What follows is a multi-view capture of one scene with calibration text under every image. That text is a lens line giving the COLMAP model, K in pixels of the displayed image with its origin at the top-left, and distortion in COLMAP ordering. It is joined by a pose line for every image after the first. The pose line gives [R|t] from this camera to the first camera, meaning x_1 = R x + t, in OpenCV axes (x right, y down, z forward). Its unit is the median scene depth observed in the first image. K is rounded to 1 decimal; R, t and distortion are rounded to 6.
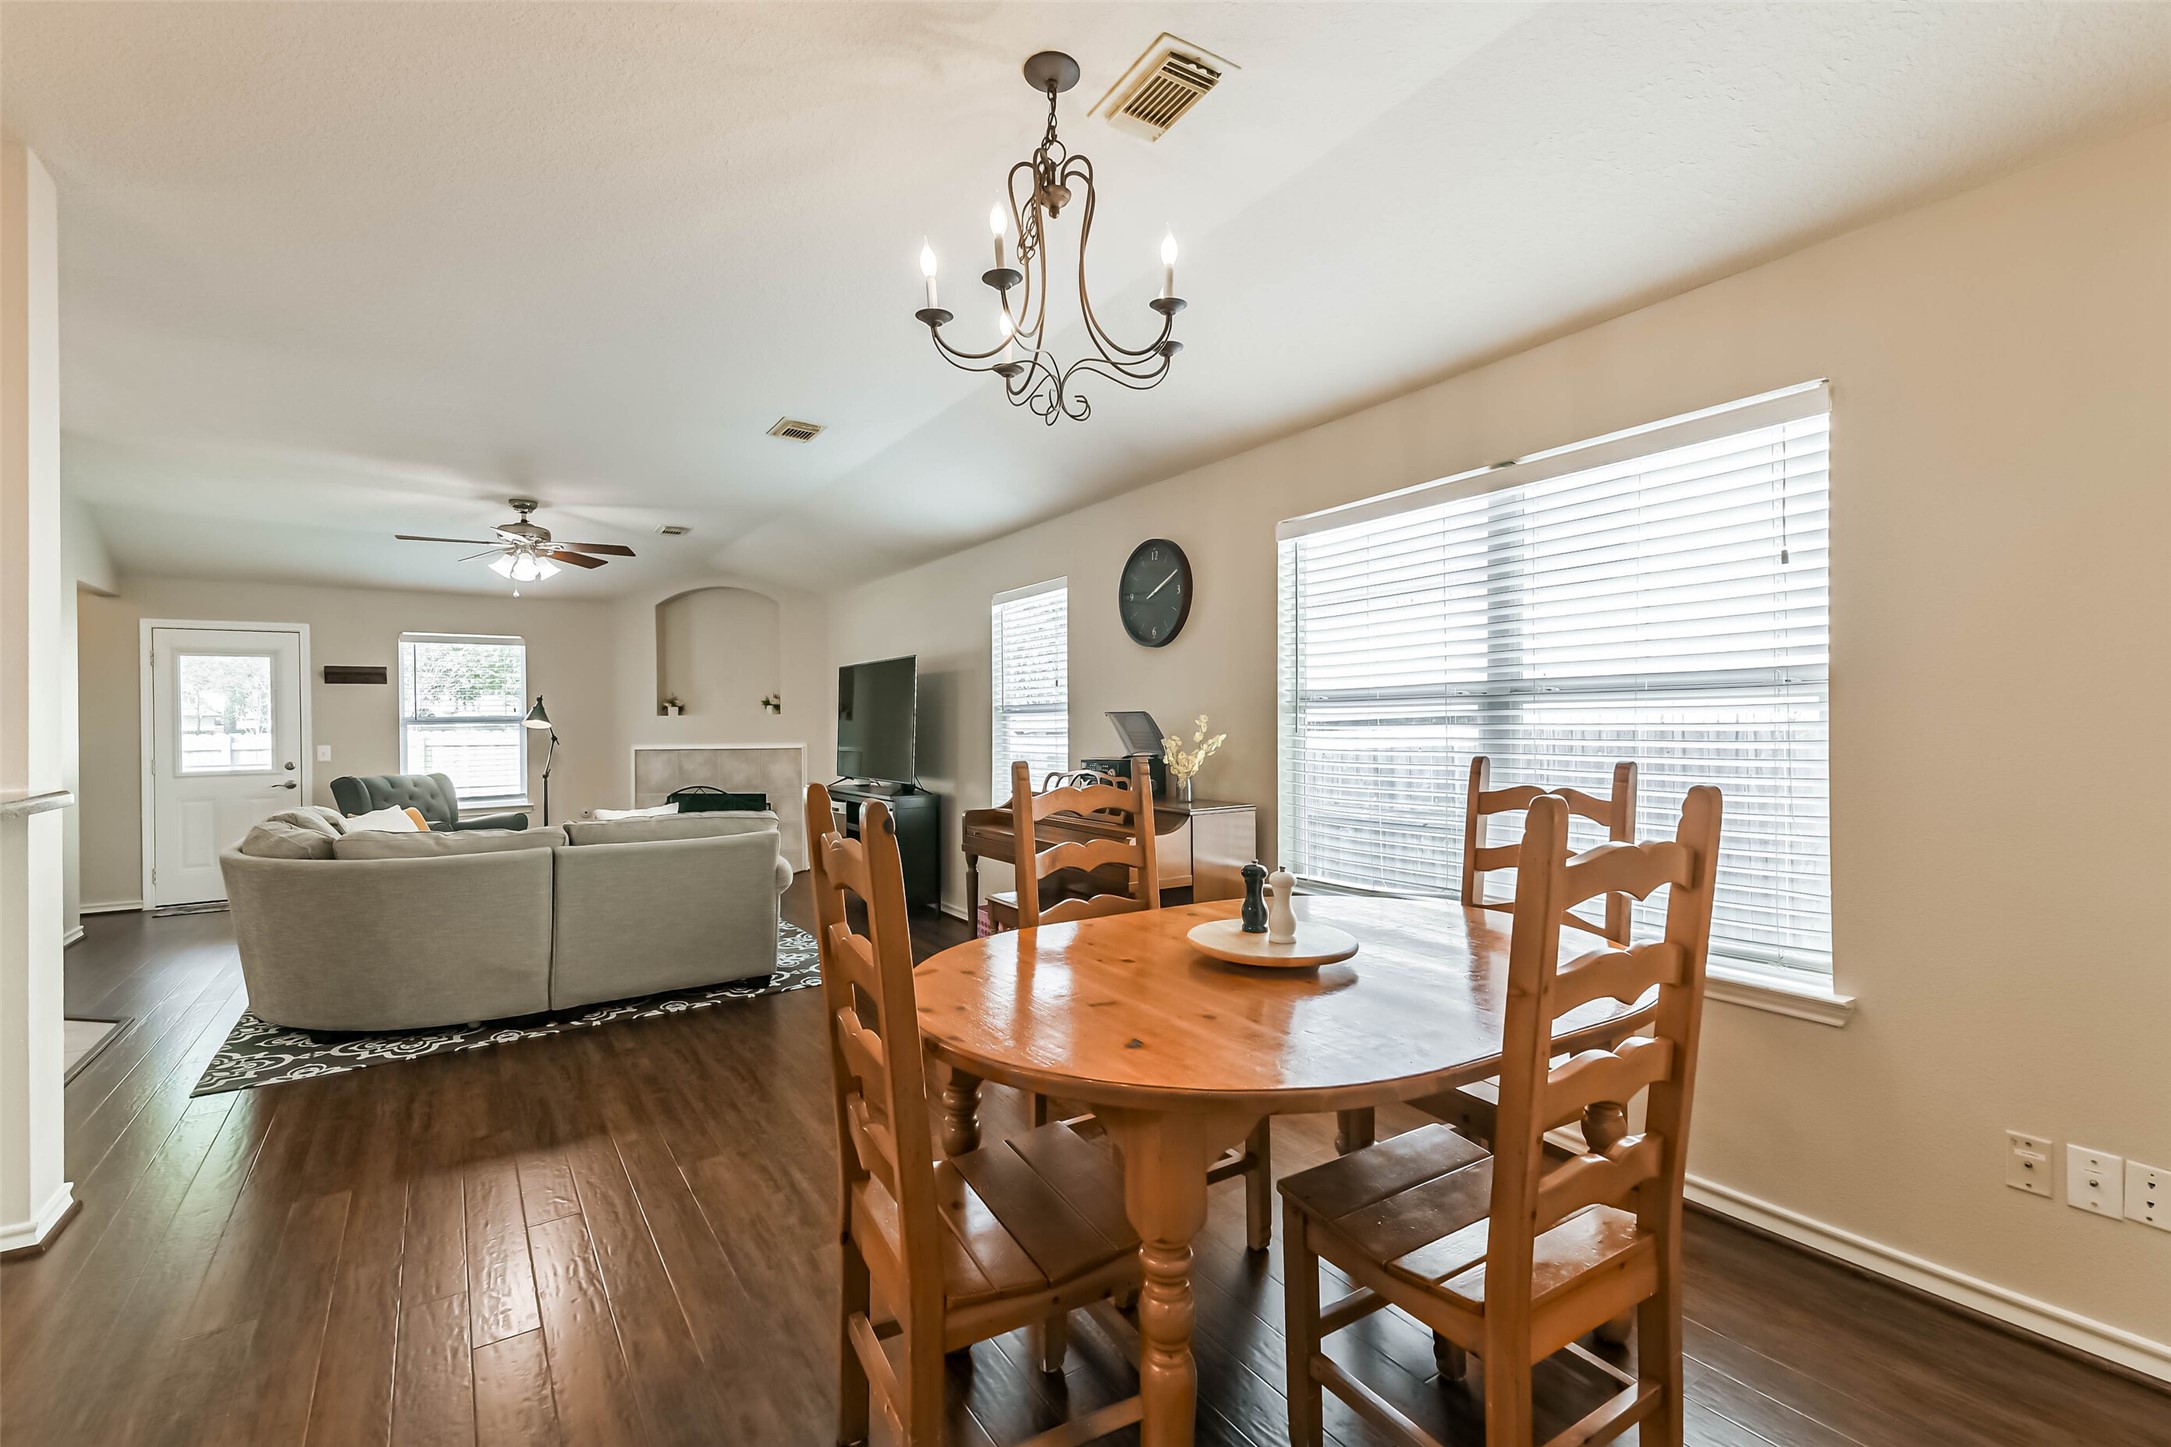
lens RADIAL K [[922.6, 0, 1098.0], [0, 922.6, 729.3], [0, 0, 1]] dist [0.053455, -0.015227]
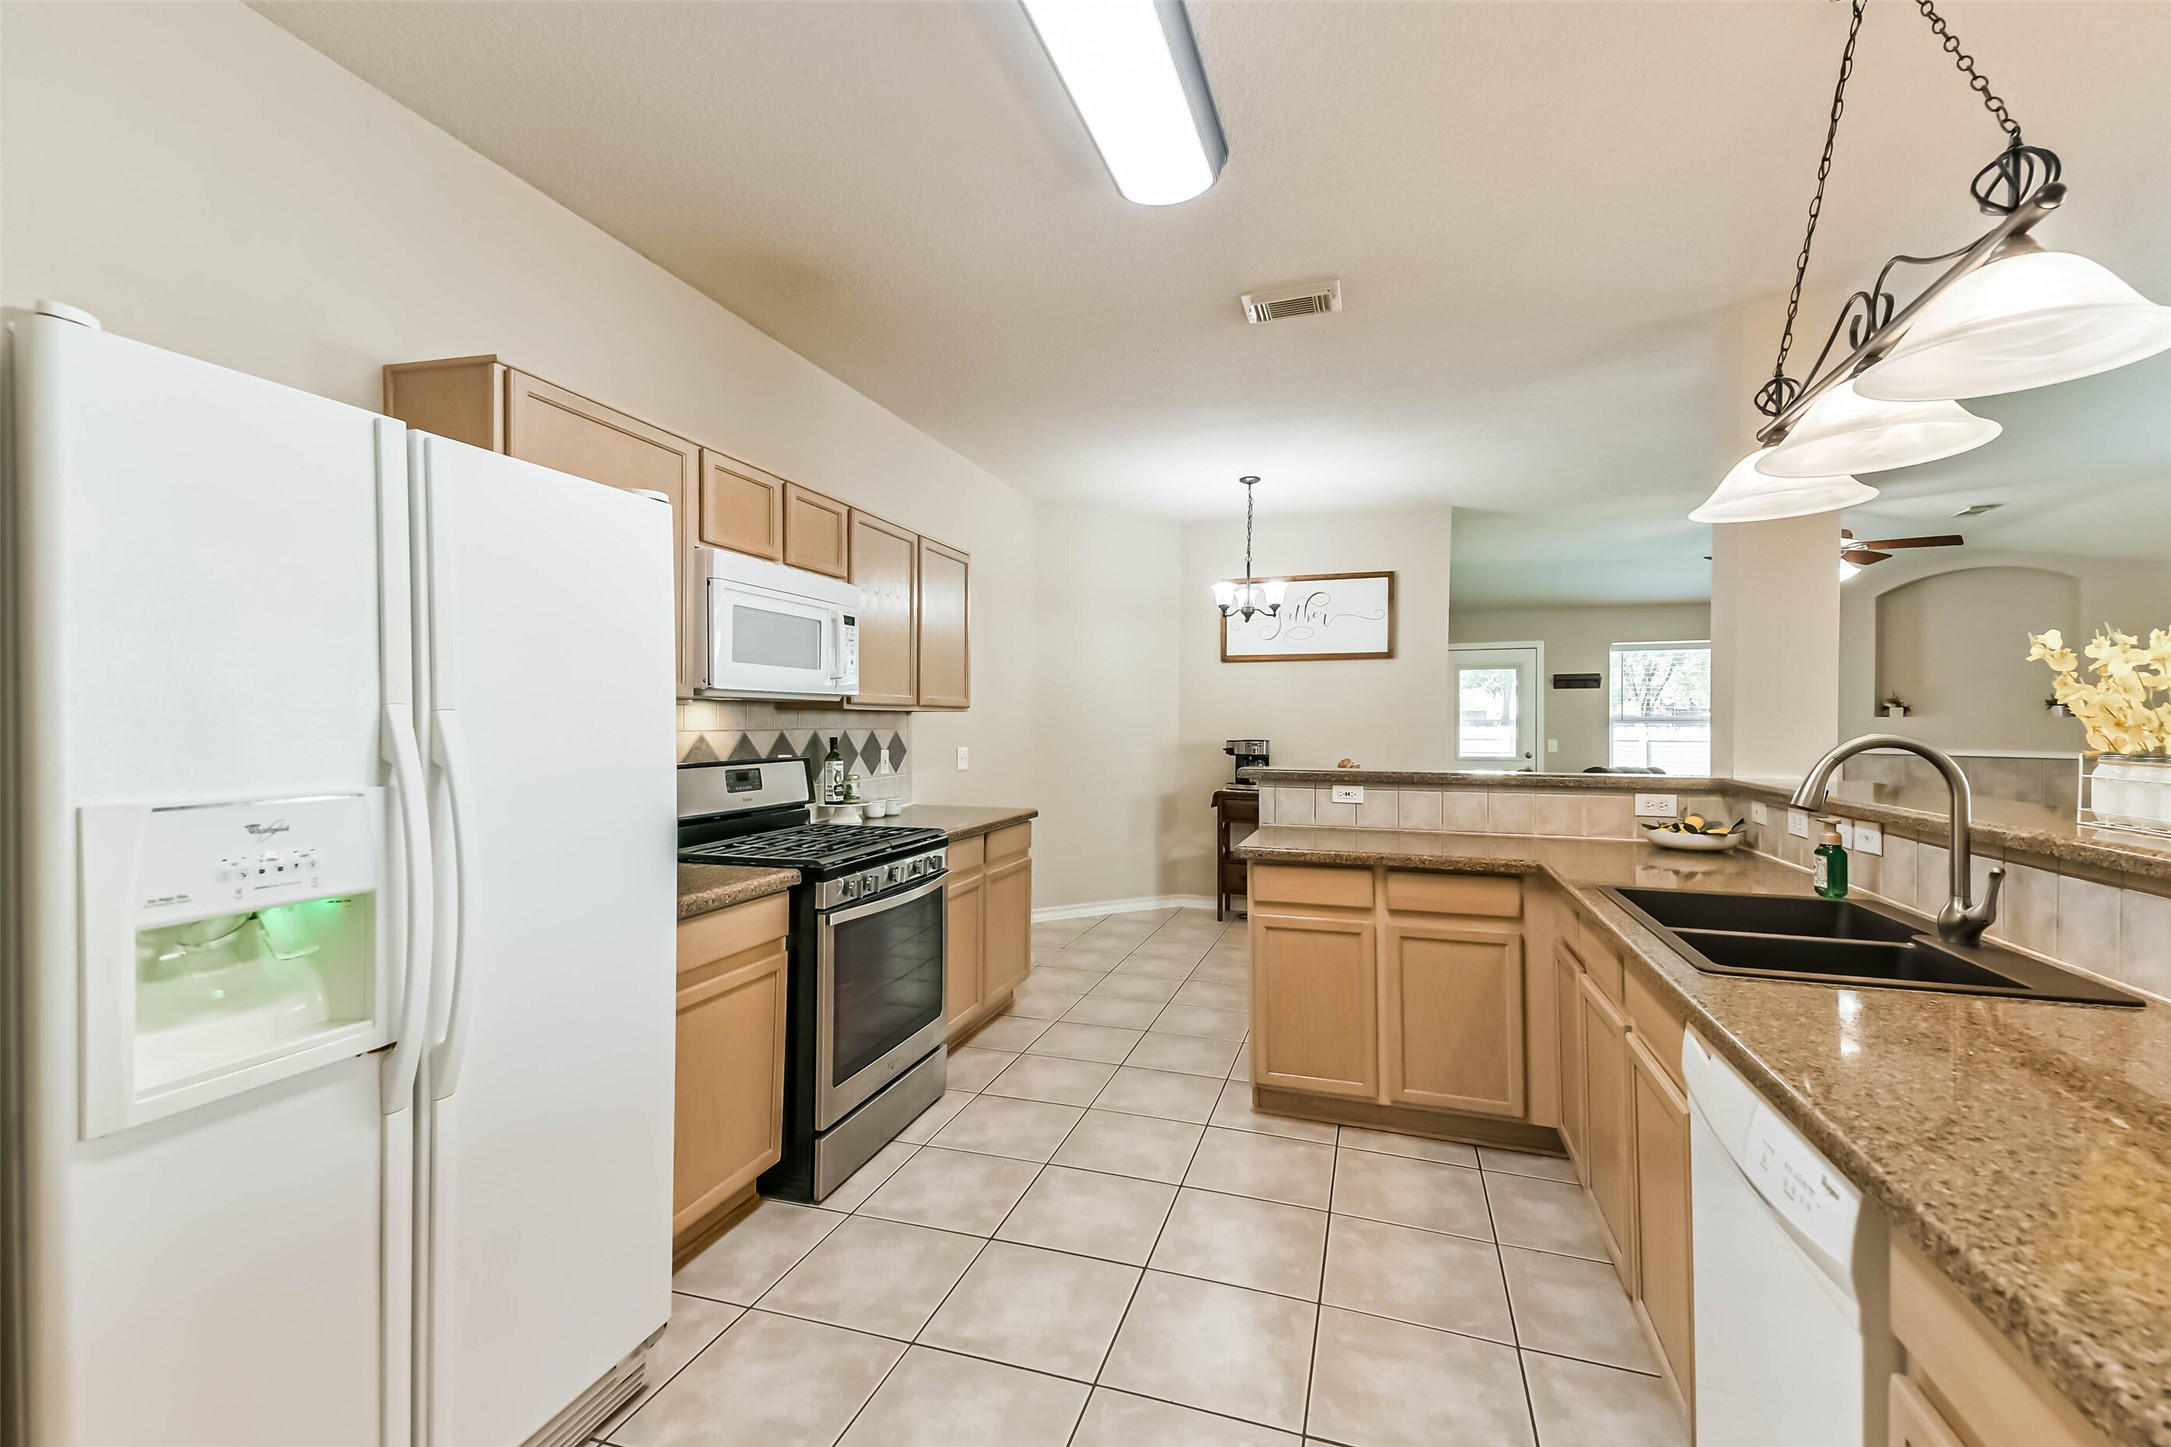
lens RADIAL K [[922.6, 0, 1093.4], [0, 922.6, 713.7], [0, 0, 1]] dist [0.053455, -0.015227]
pose [[0.610842, 0.004915, -0.791738, -0.297988], [-0.014373, 0.999885, -0.004881, -0.003014], [0.791622, 0.014361, 0.610842, -0.243312]]
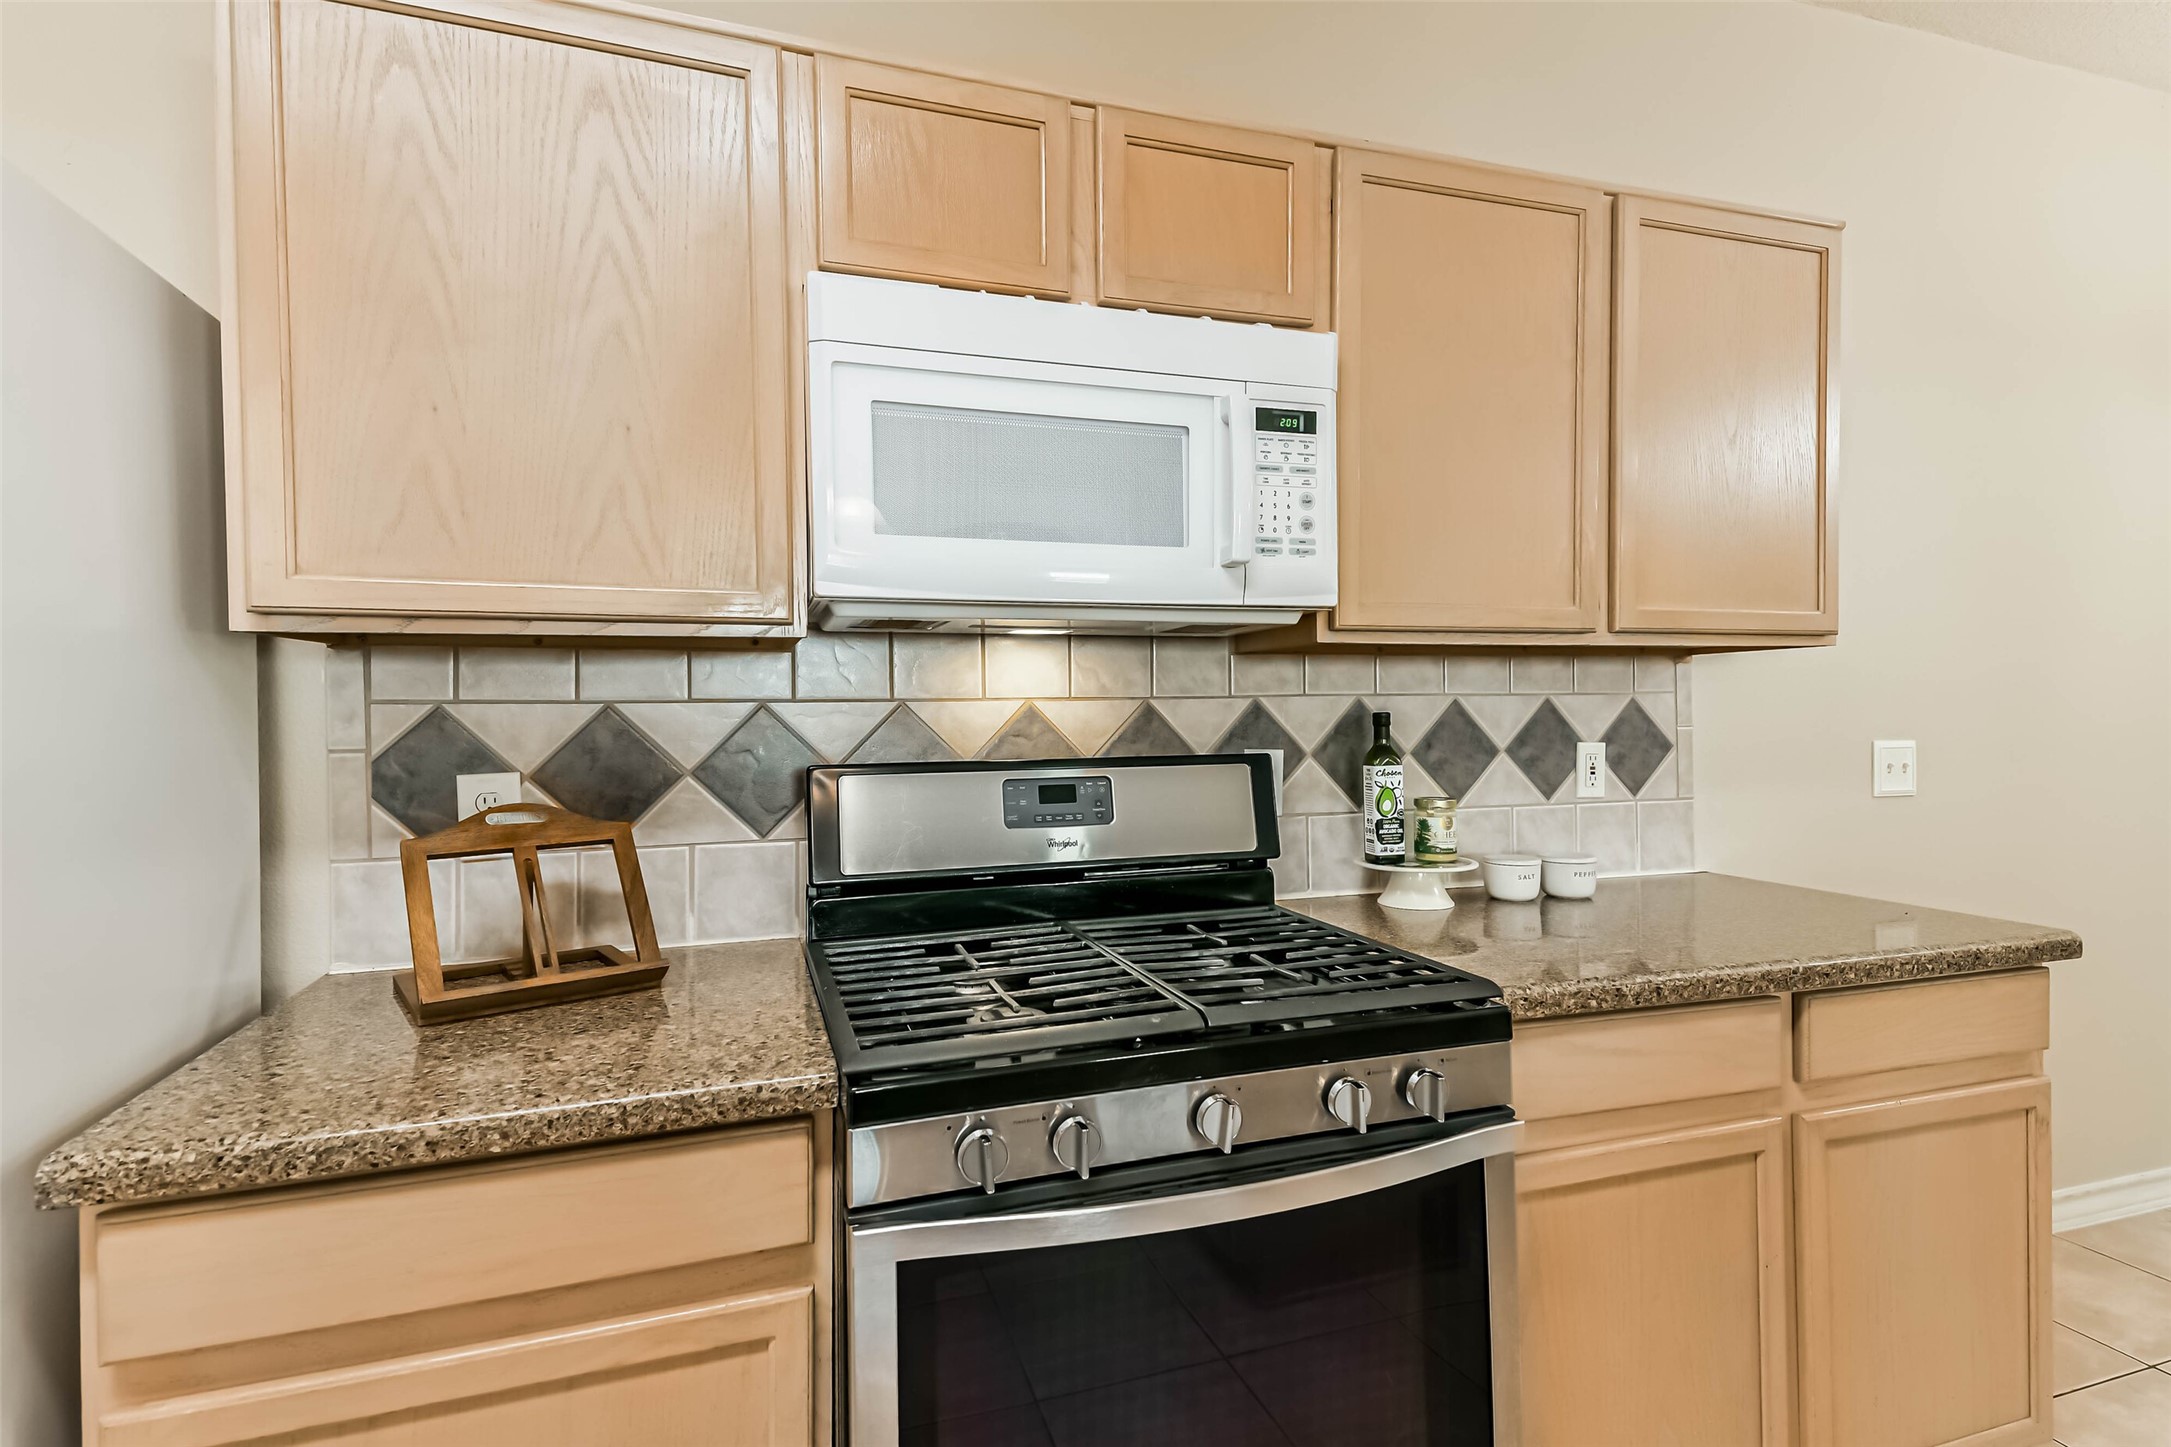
lens RADIAL K [[1067.1, 0, 1084.8], [0, 1067.1, 720.4], [0, 0, 1]] dist [0.041216, 0.000173]
pose [[-0.278663, 0.022136, -0.960134, -0.561643], [0.006058, 0.999755, 0.021292, 0.007307], [0.960370, 0.000117, -0.278729, 0.001613]]
